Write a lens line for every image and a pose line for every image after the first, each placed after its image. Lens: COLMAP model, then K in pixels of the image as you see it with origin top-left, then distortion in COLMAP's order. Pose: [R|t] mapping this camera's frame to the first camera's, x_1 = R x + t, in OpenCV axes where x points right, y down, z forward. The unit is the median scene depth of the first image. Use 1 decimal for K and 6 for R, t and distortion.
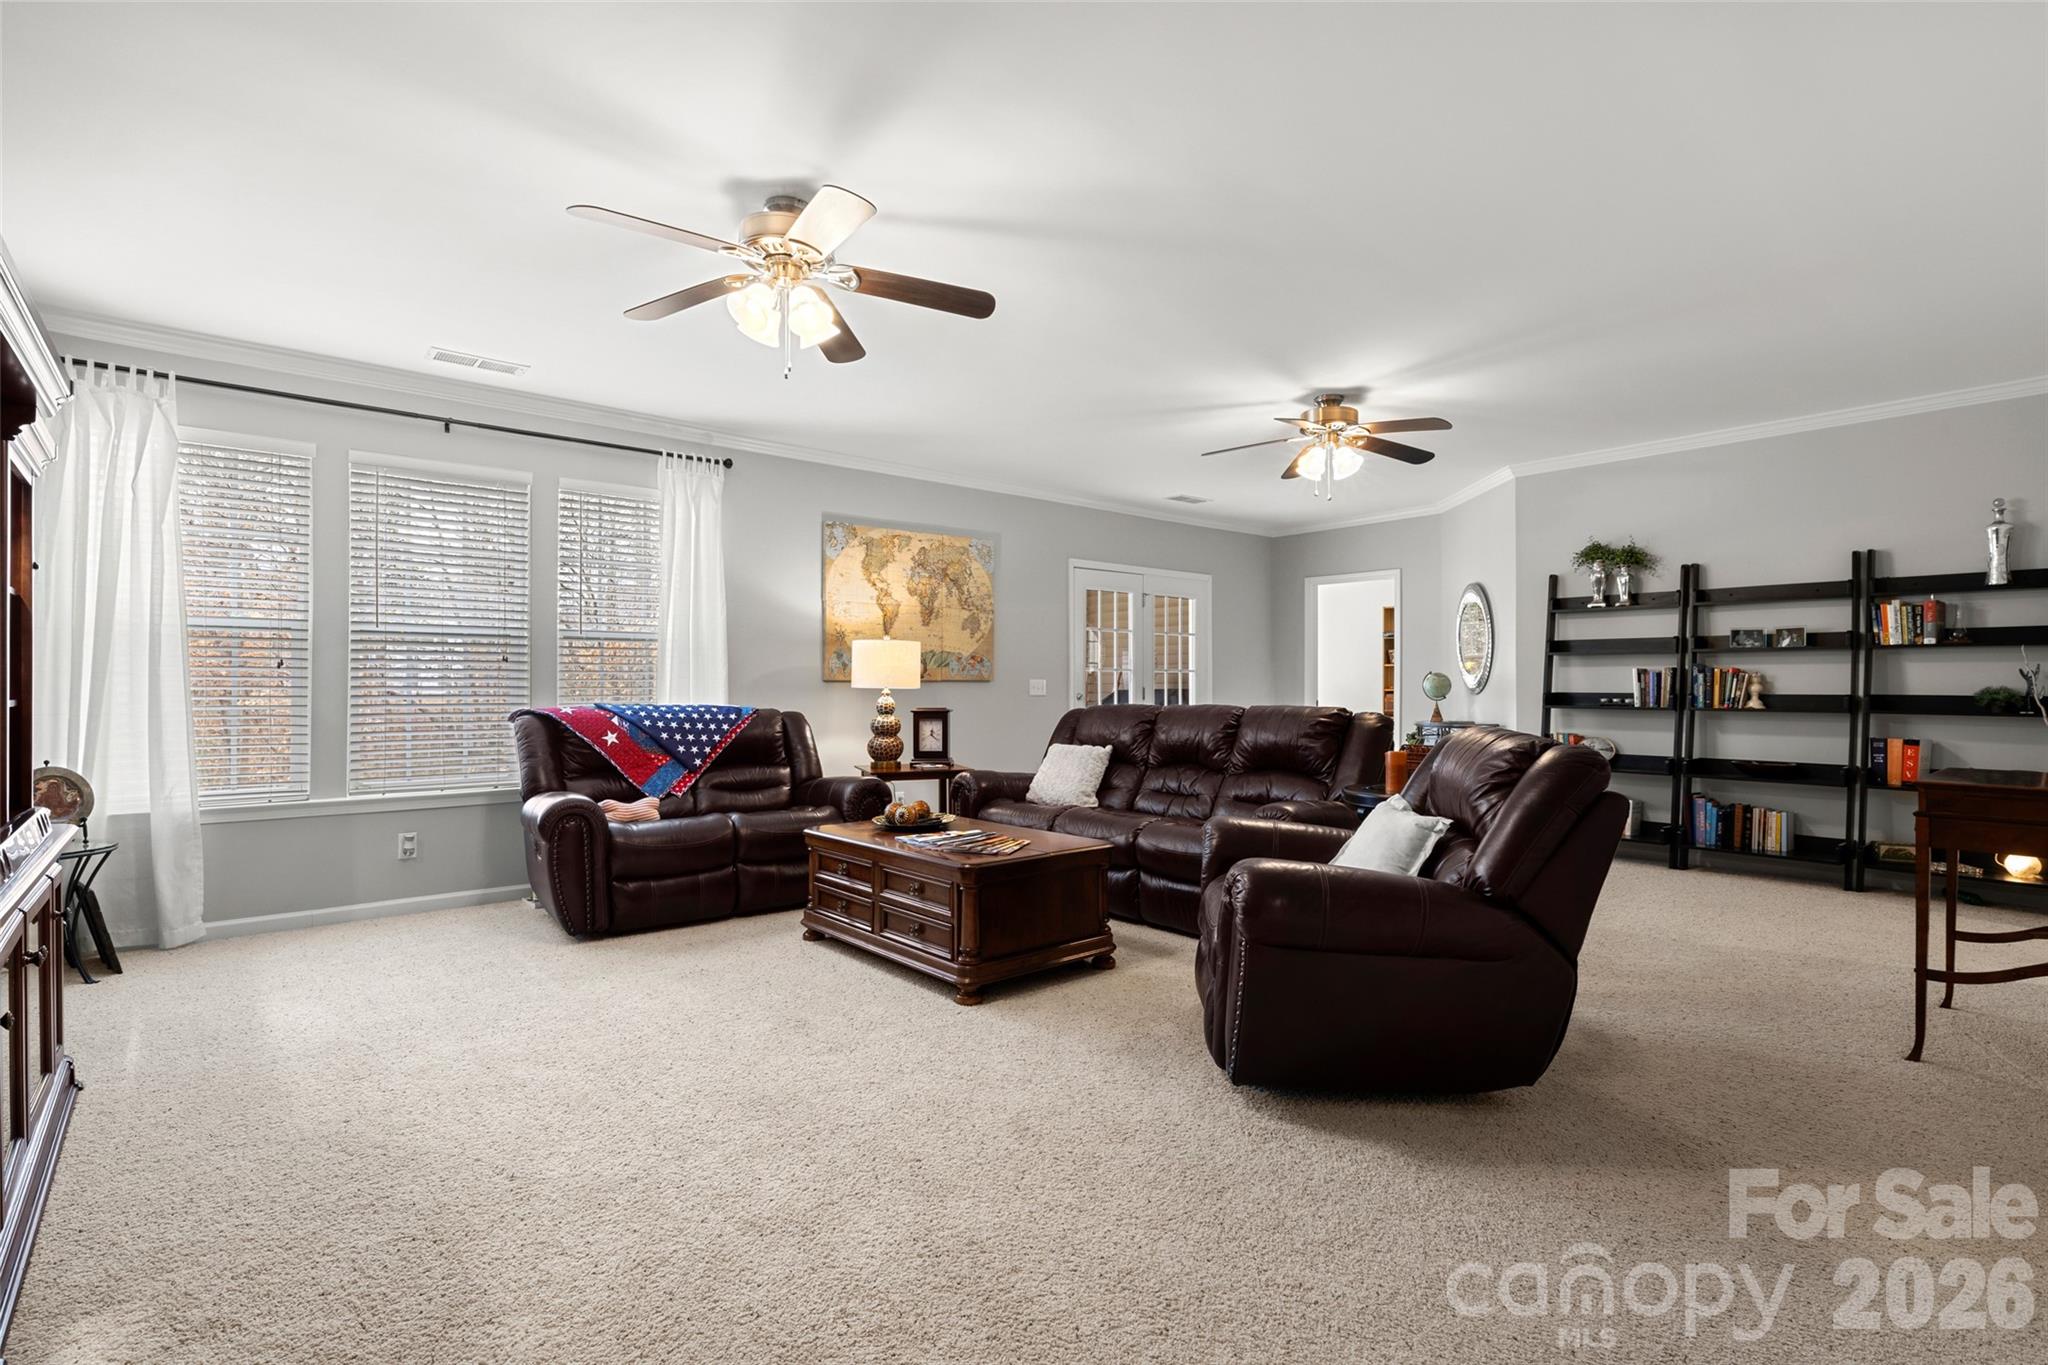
lens RADIAL K [[957.2, 0, 1014.3], [0, 957.2, 685.7], [0, 0, 1]] dist [-0.010849, -0.000481]
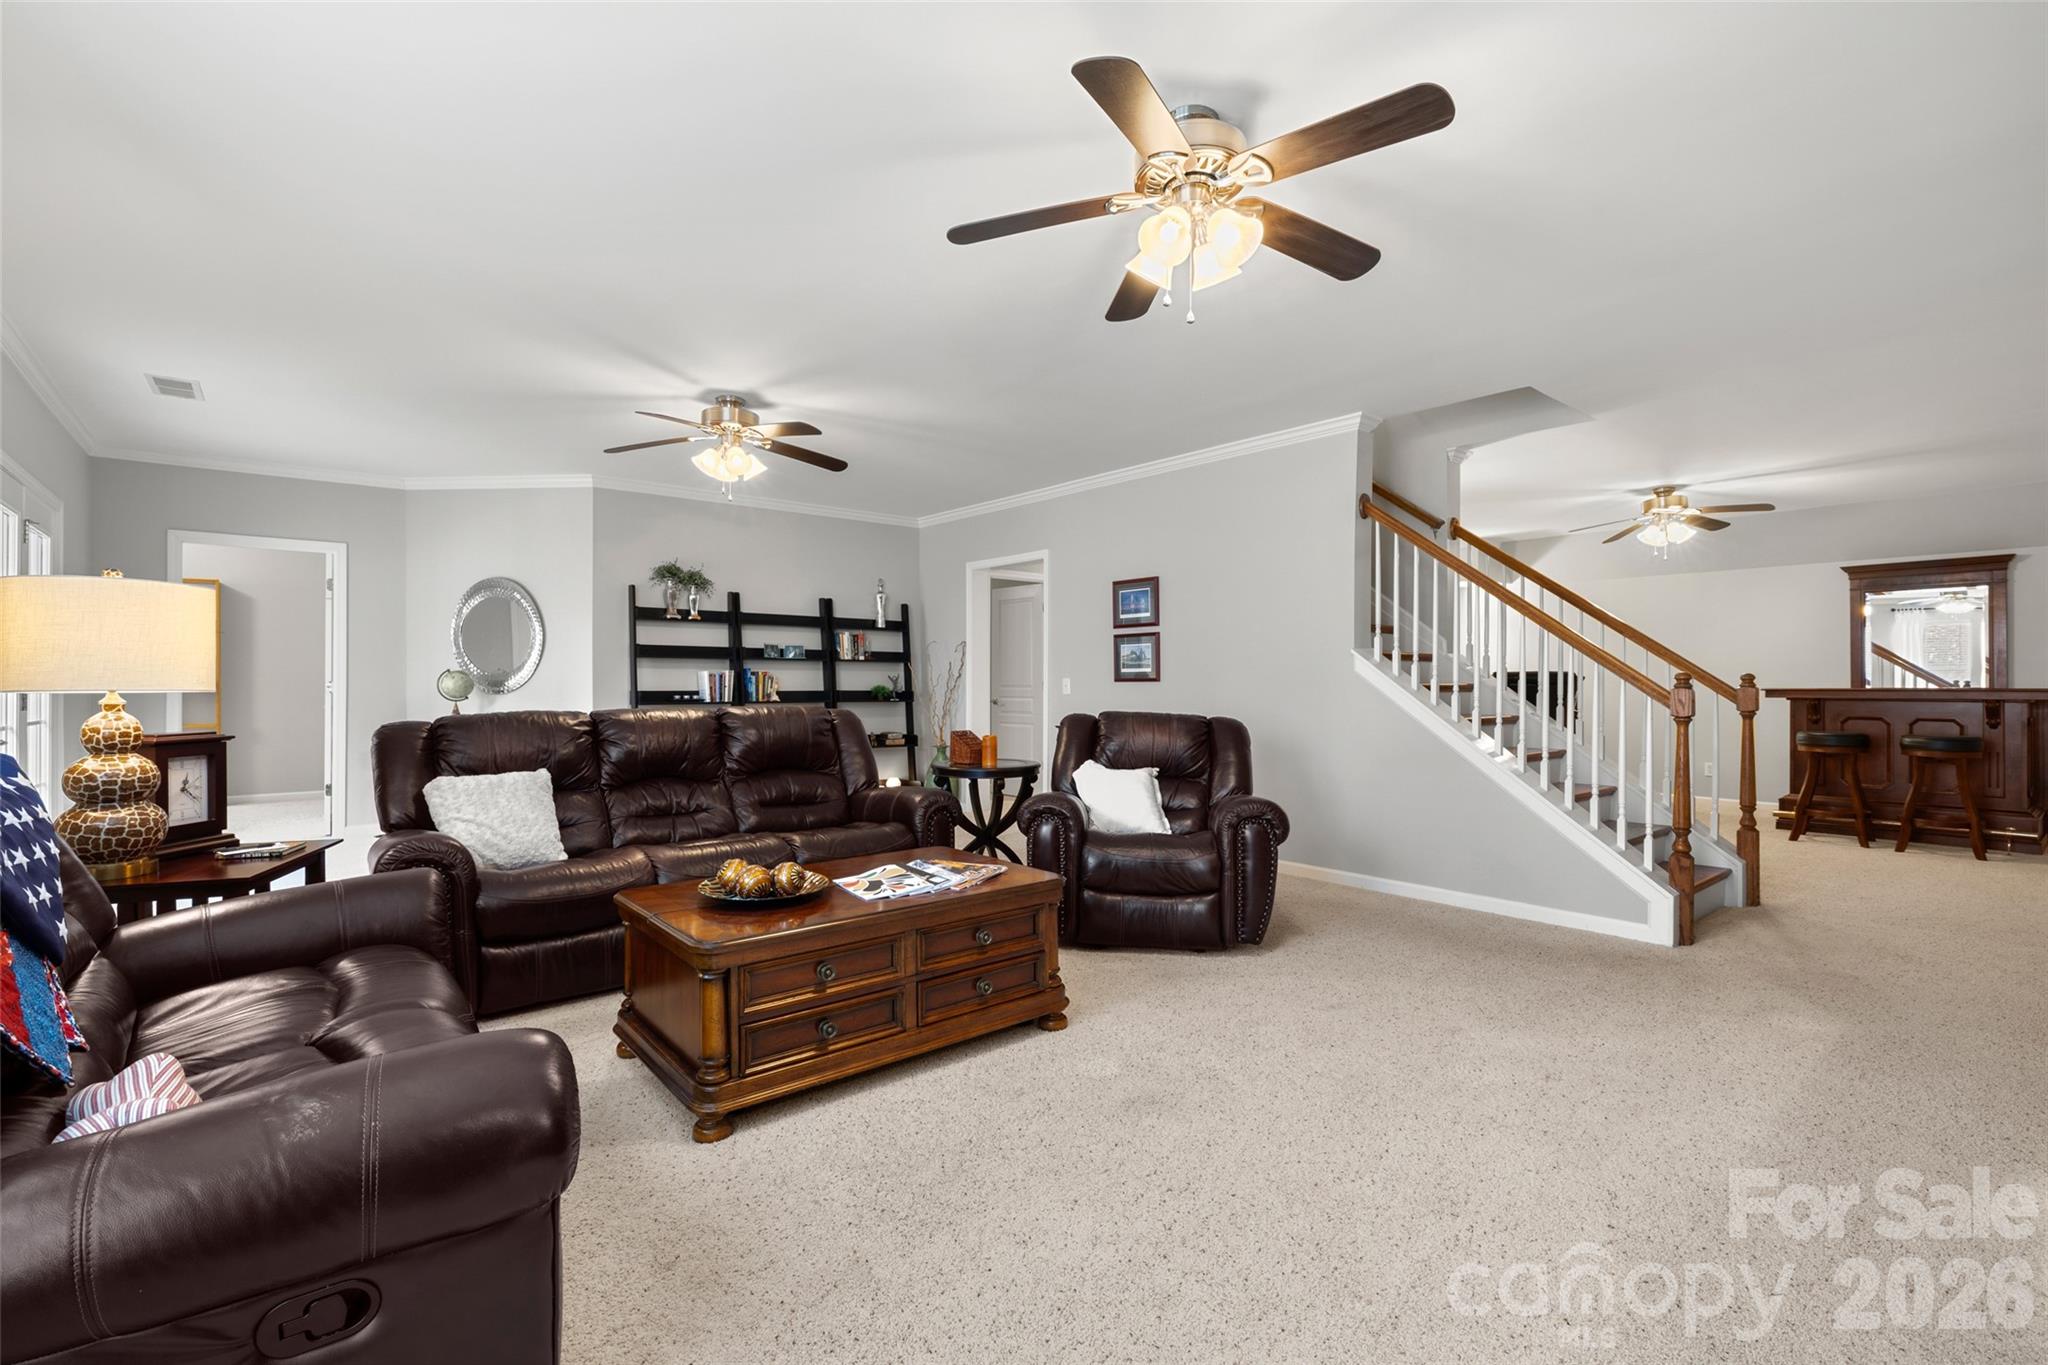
lens RADIAL K [[927.8, 0, 1003.6], [0, 927.8, 688.6], [0, 0, 1]] dist [-0.013558, 0.000152]
pose [[0.022346, -0.005213, 0.999737, -0.561595], [-0.001016, 0.999986, 0.005237, -0.001953], [-0.999750, -0.001133, 0.022340, 0.605119]]
